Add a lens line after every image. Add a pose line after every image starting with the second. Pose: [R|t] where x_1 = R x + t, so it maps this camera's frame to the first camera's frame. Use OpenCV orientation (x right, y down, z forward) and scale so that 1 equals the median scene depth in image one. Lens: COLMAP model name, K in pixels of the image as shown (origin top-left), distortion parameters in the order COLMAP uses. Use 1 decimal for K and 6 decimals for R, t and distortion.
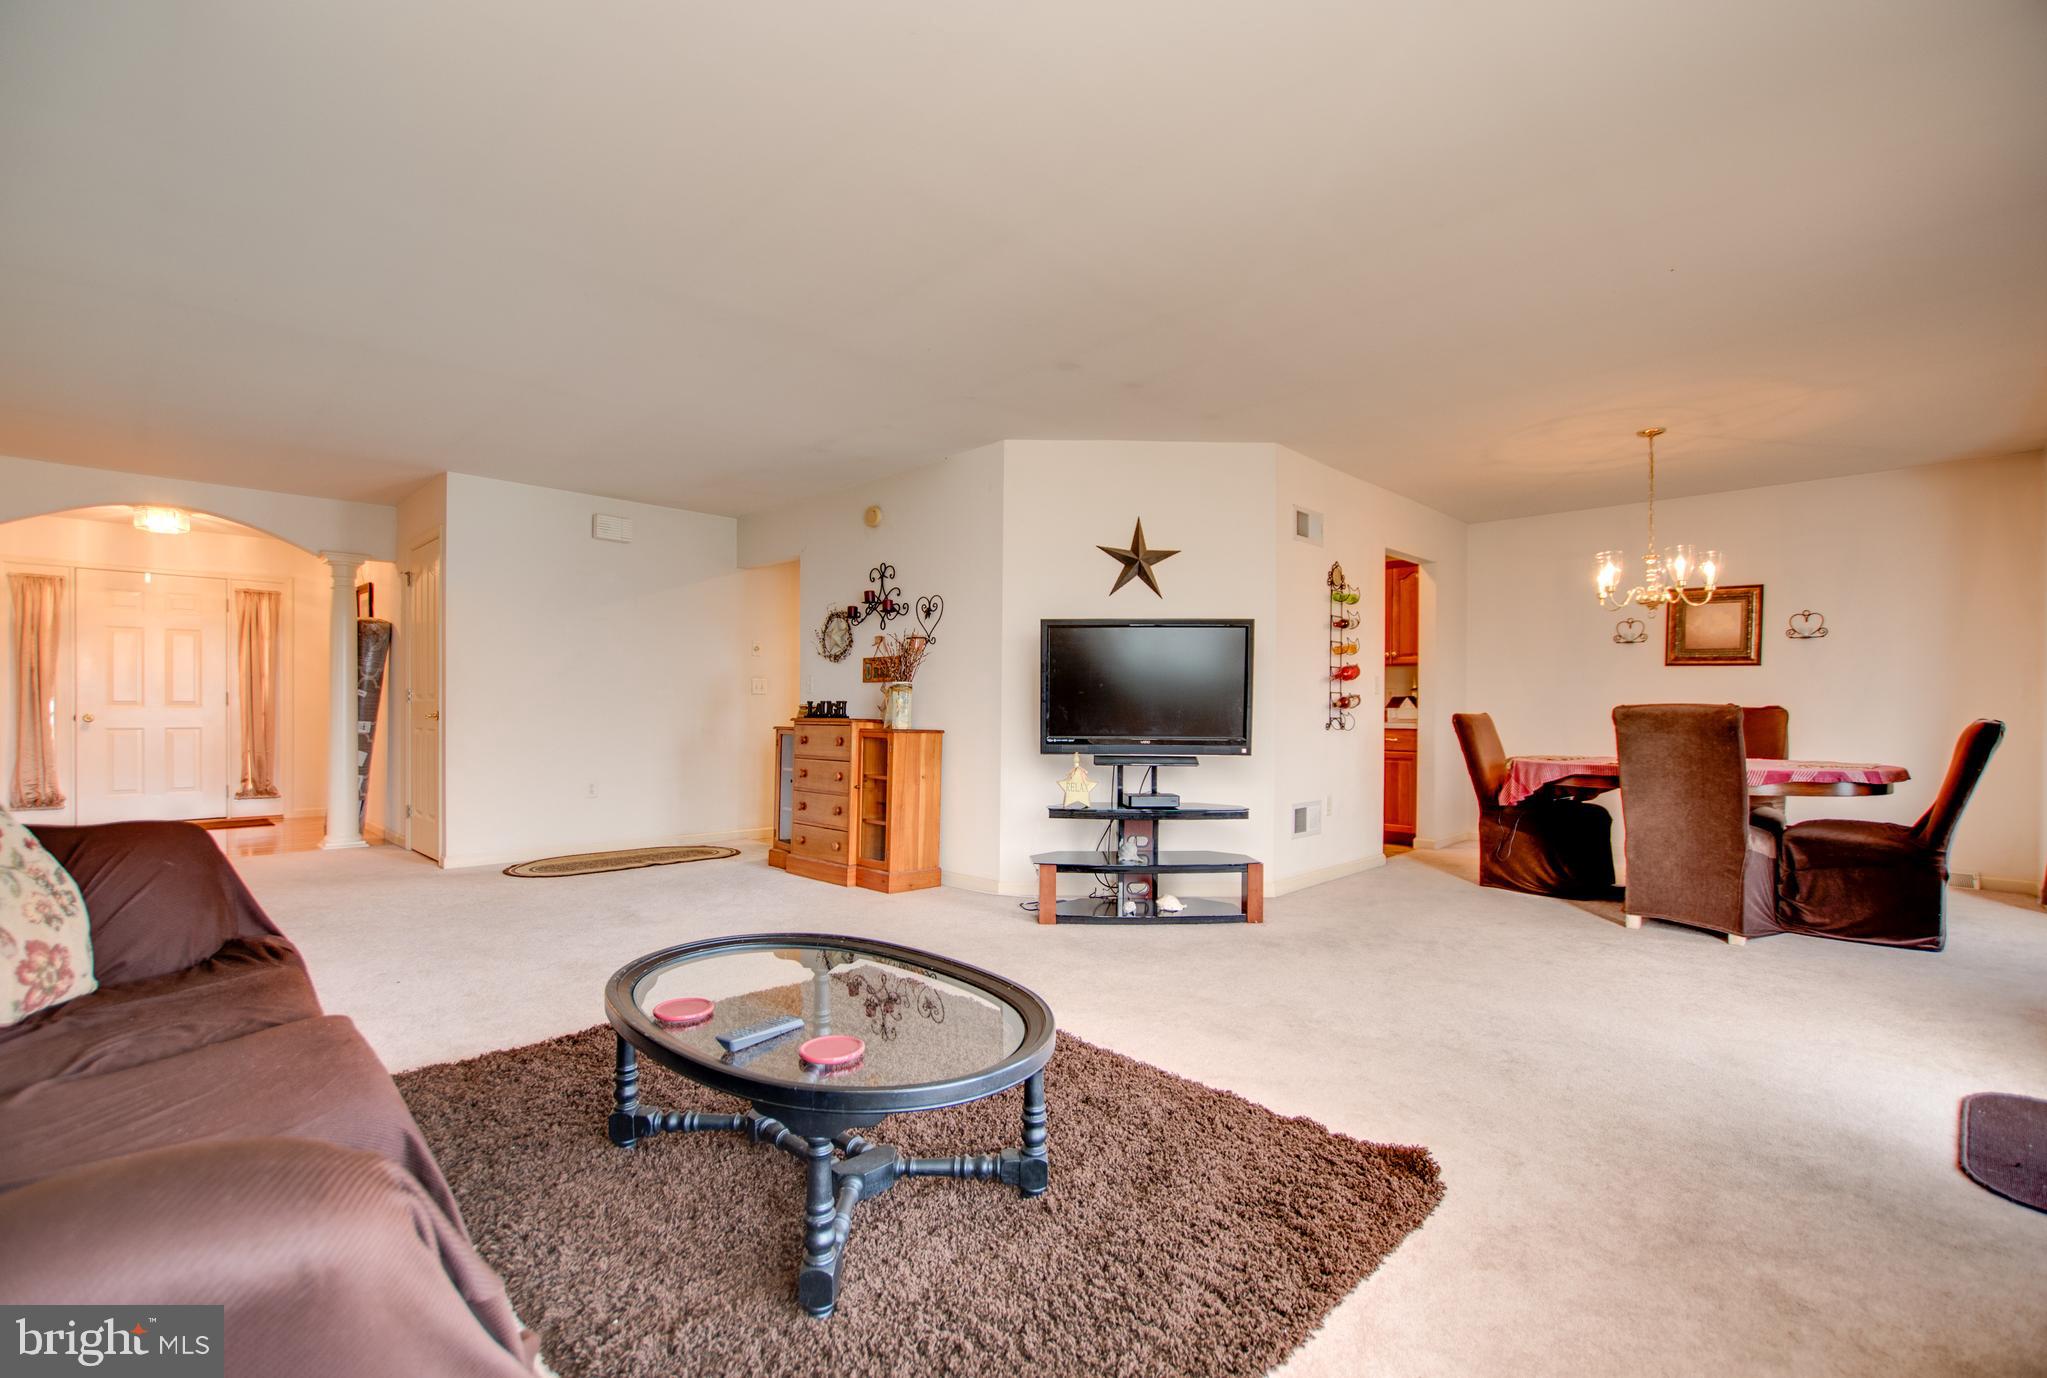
lens RADIAL K [[909.7, 0, 1018.2], [0, 909.7, 697.2], [0, 0, 1]] dist [-0.027454, 0.001642]
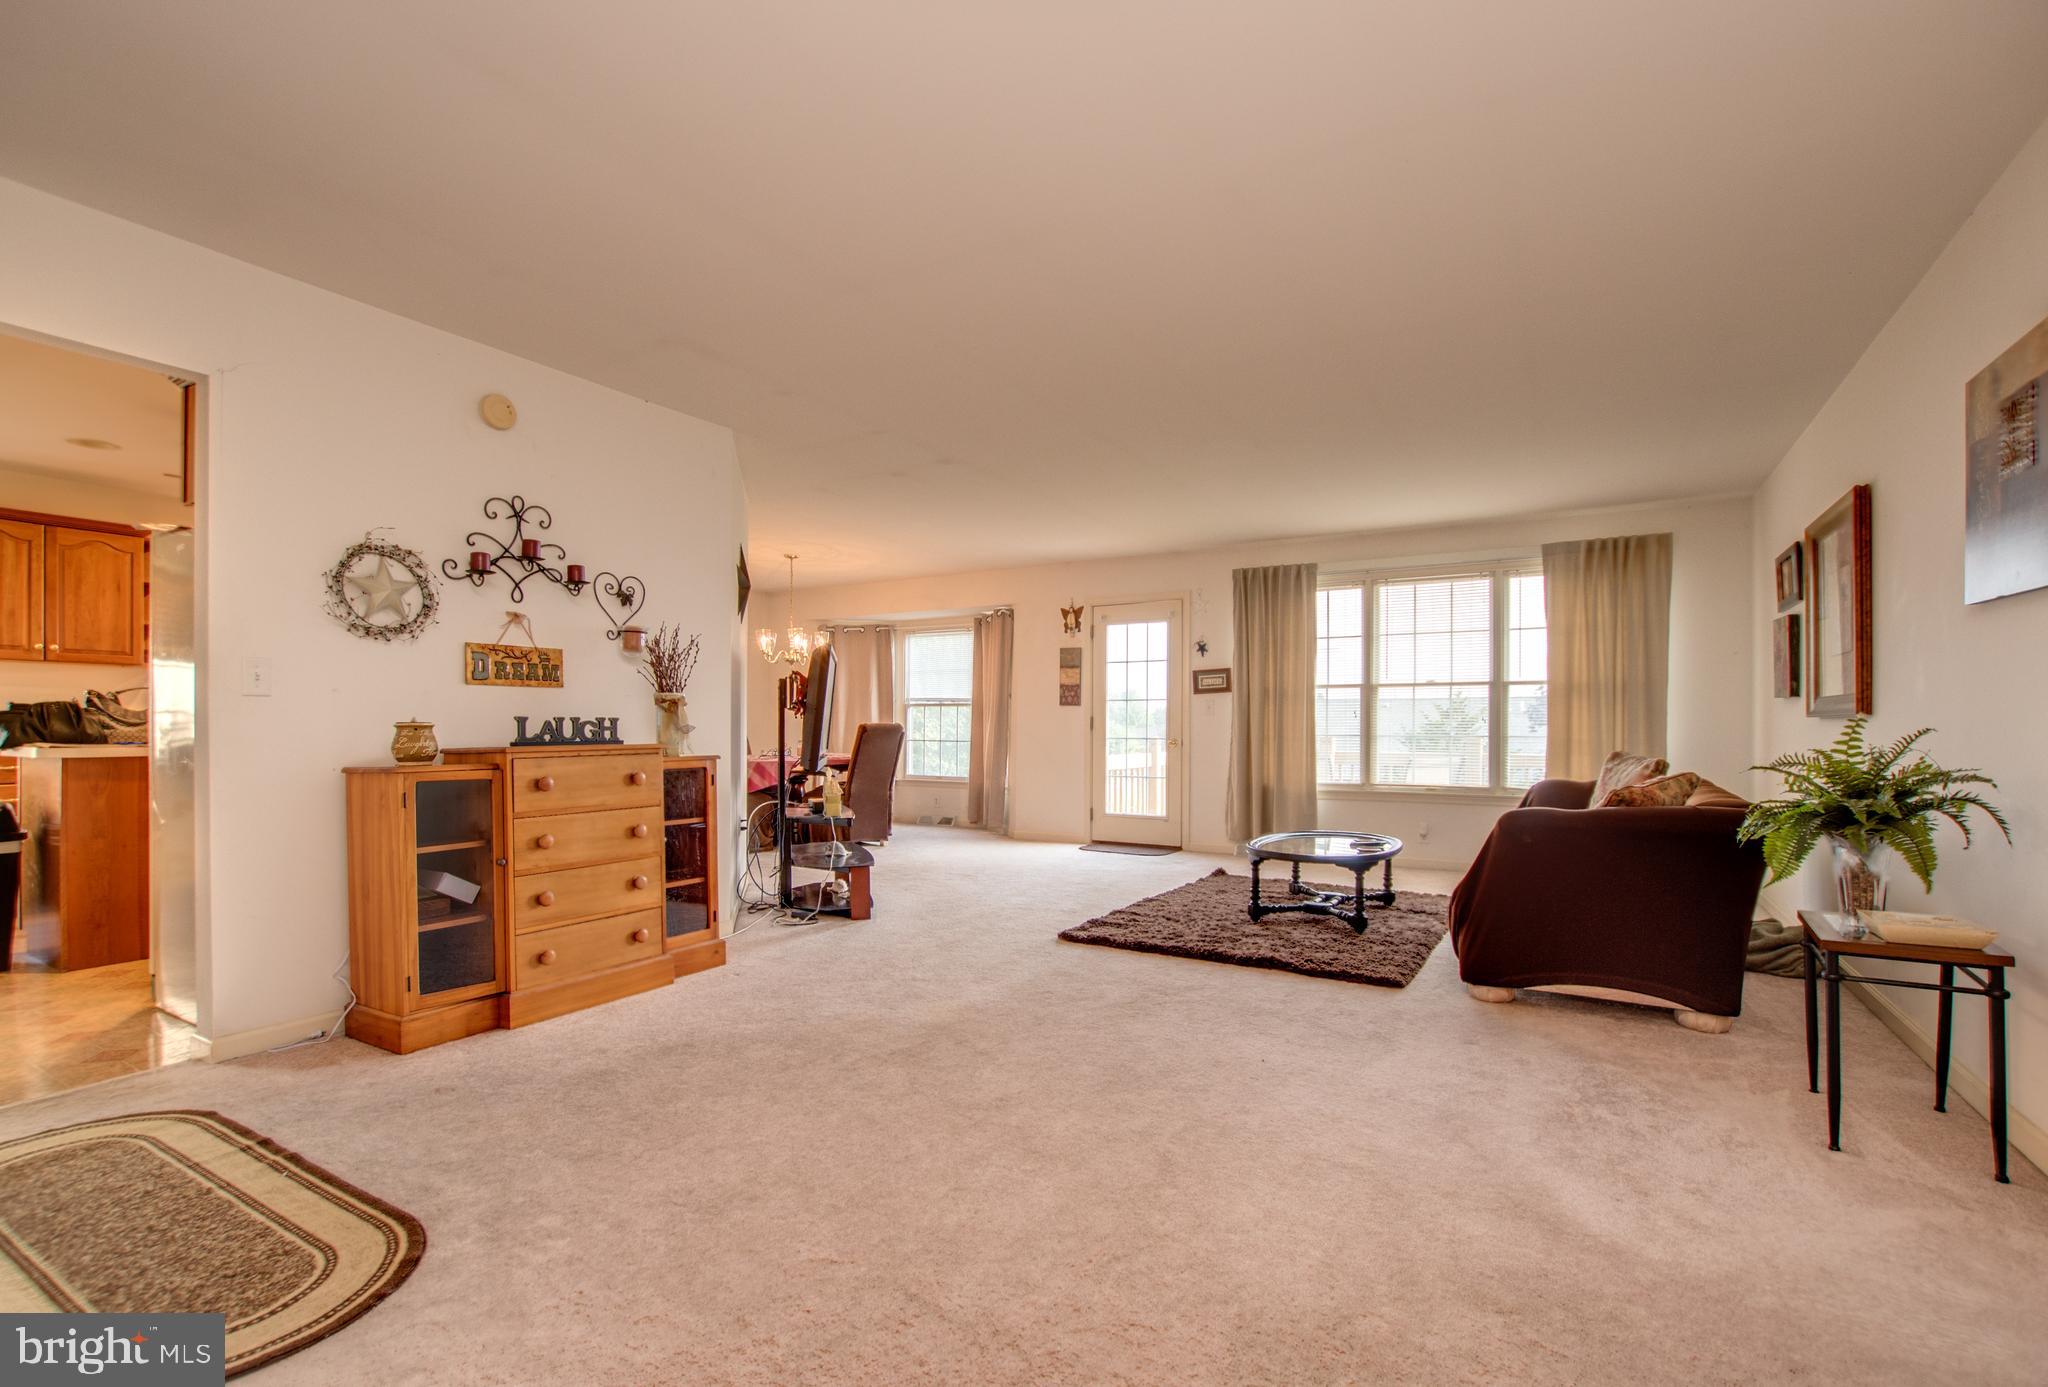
lens RADIAL K [[910.2, 0, 1038.1], [0, 910.2, 734.8], [0, 0, 1]] dist [-0.027454, 0.001642]
pose [[-0.241185, -0.013964, 0.970379, -0.902570], [-0.015232, 0.999828, 0.010602, 0.004828], [-0.970360, -0.012224, -0.241356, 0.860887]]
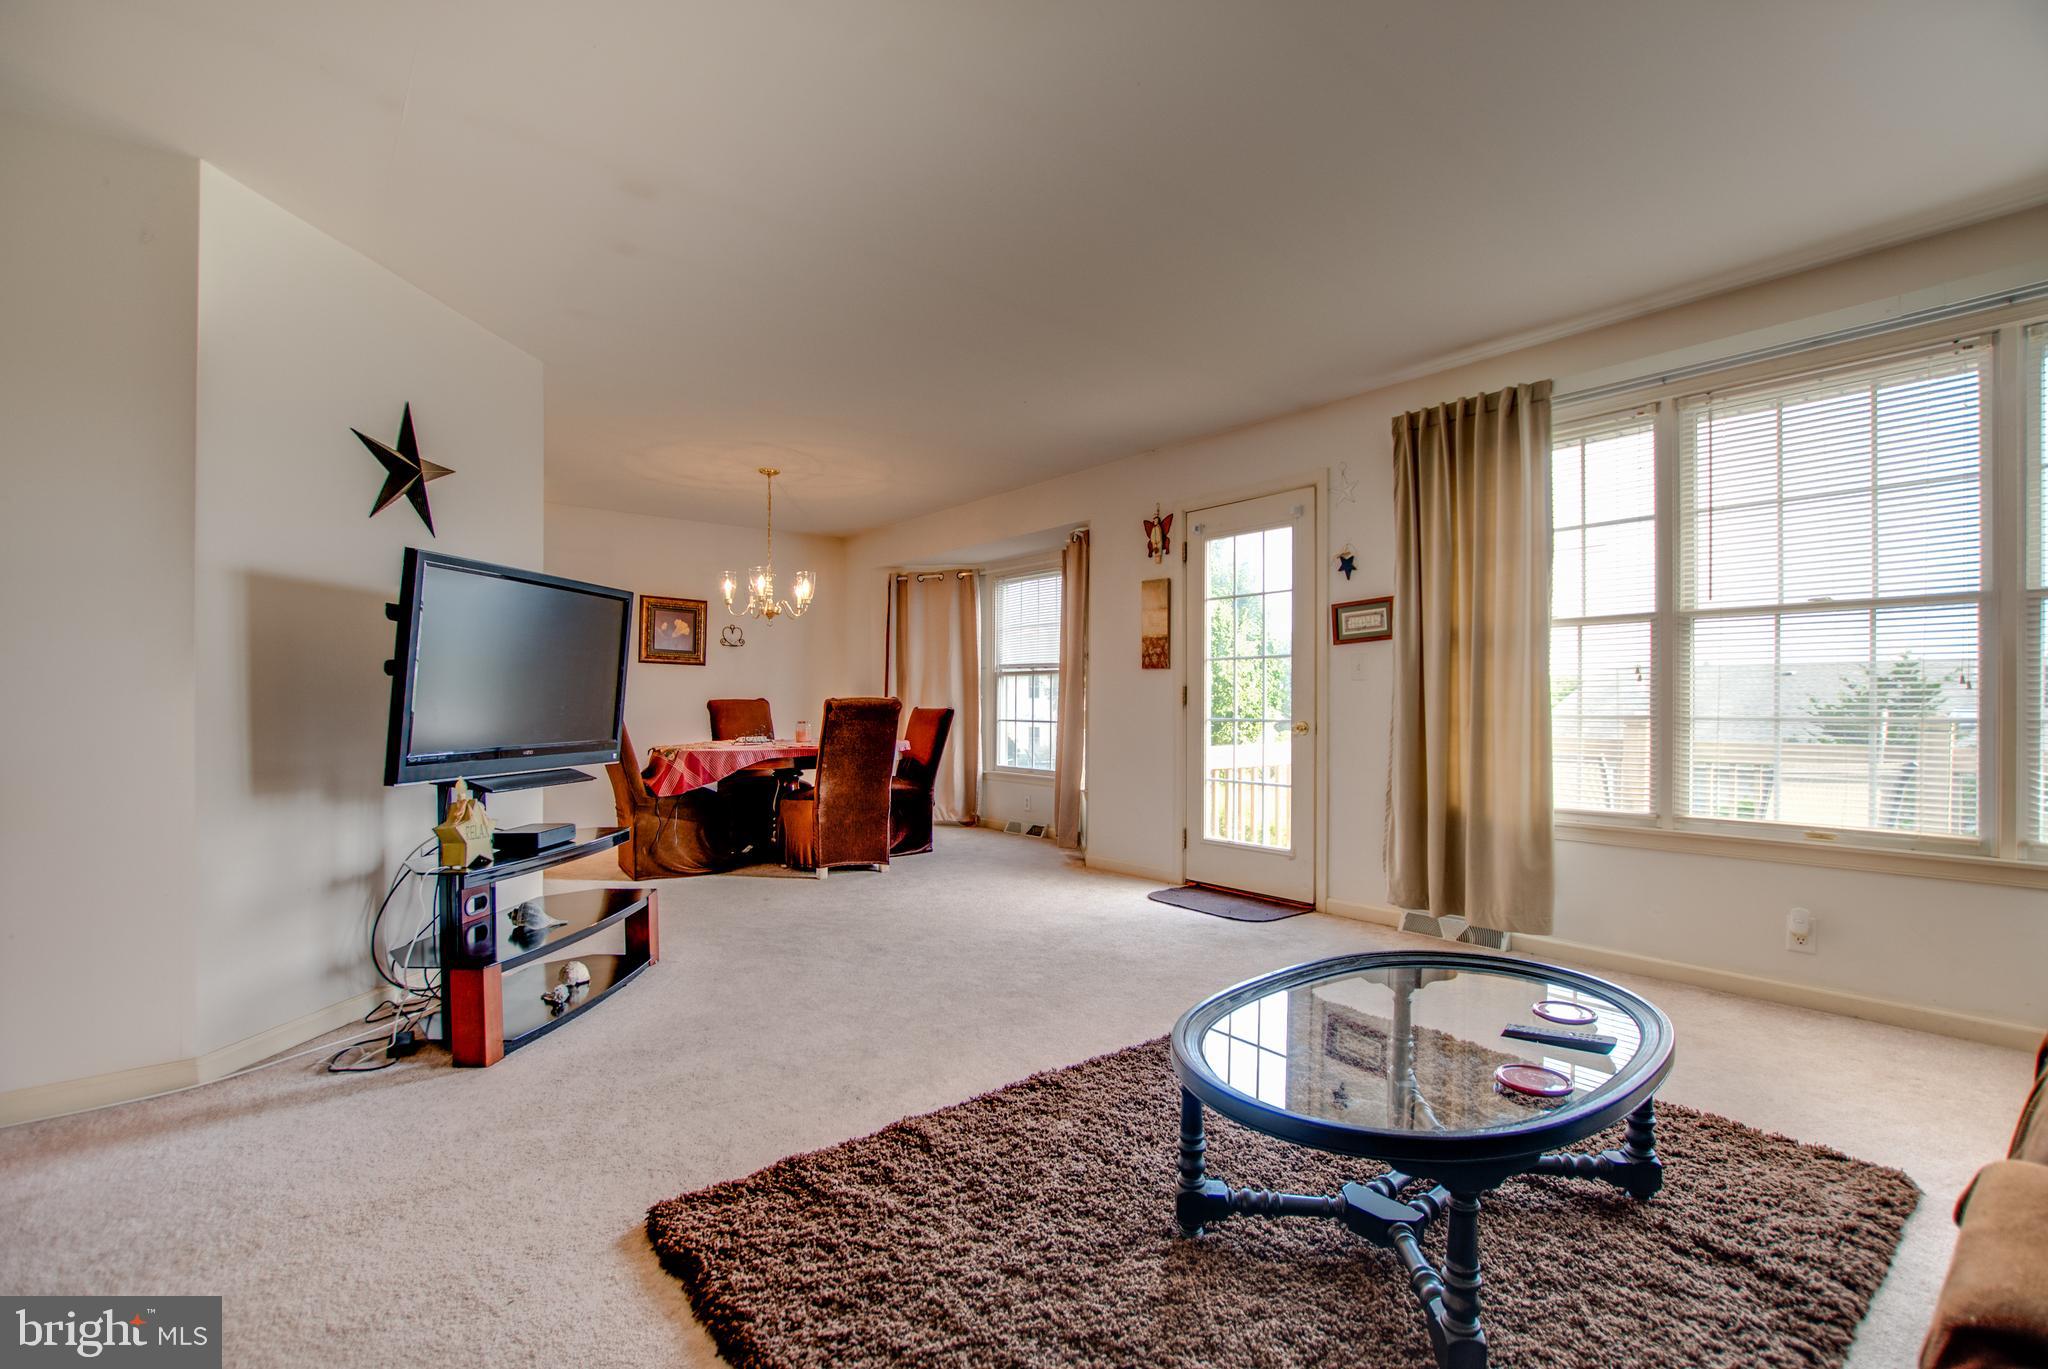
lens RADIAL K [[912.8, 0, 1038.5], [0, 912.8, 702.5], [0, 0, 1]] dist [-0.023463, 0.001024]
pose [[0.089672, -0.004350, 0.995962, -0.436724], [-0.011064, 0.999924, 0.005364, 0.003711], [-0.995910, -0.011500, 0.089617, 0.480306]]
